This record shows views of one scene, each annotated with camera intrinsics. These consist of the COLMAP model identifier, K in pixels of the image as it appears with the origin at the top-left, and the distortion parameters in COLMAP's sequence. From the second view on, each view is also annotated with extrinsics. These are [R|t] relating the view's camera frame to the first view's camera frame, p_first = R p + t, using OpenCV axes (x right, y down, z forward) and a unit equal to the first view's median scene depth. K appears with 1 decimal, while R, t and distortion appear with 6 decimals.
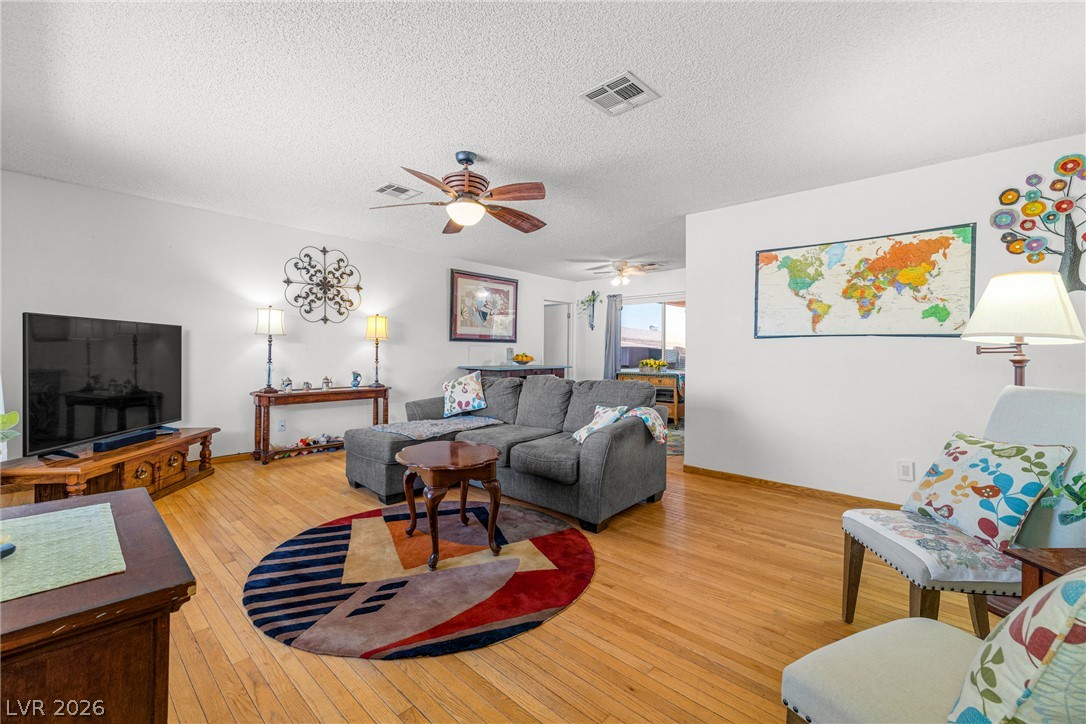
lens RADIAL K [[453.6, 0, 540.0], [0, 453.6, 353.0], [0, 0, 1]] dist [-0.002640, 0.001185]
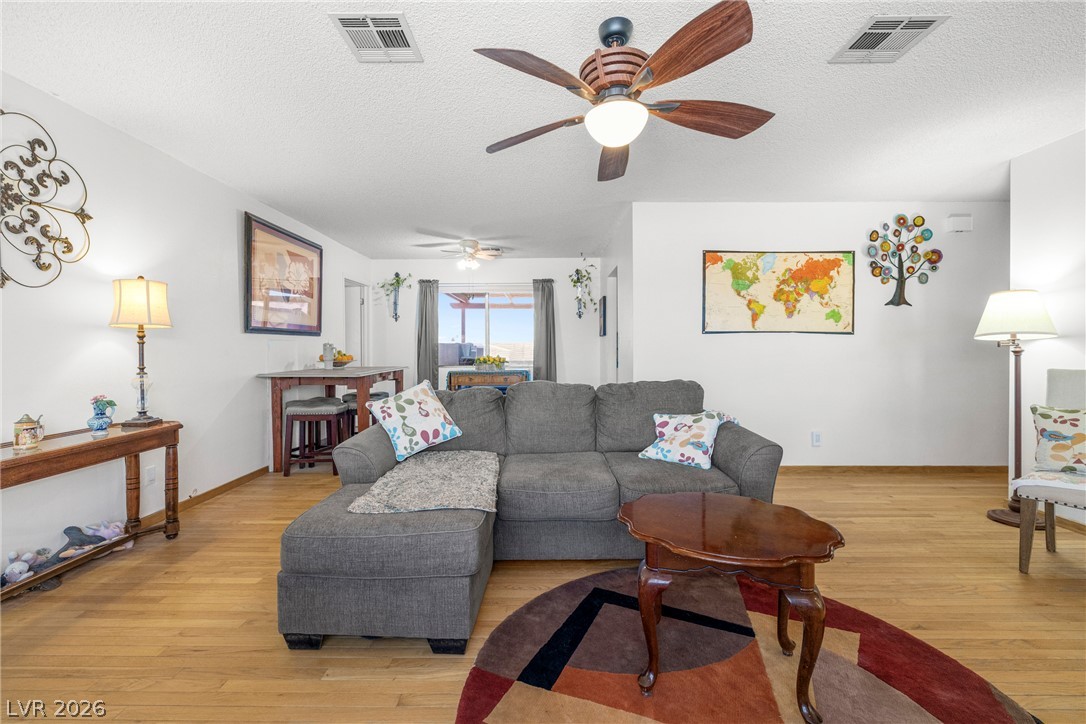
lens RADIAL K [[453.6, 0, 539.2], [0, 453.6, 354.1], [0, 0, 1]] dist [-0.002640, 0.001185]
pose [[0.737334, -0.020288, 0.675223, -0.474913], [0.010589, 0.999773, 0.018476, -0.007665], [-0.675445, -0.006473, 0.737382, 0.443314]]
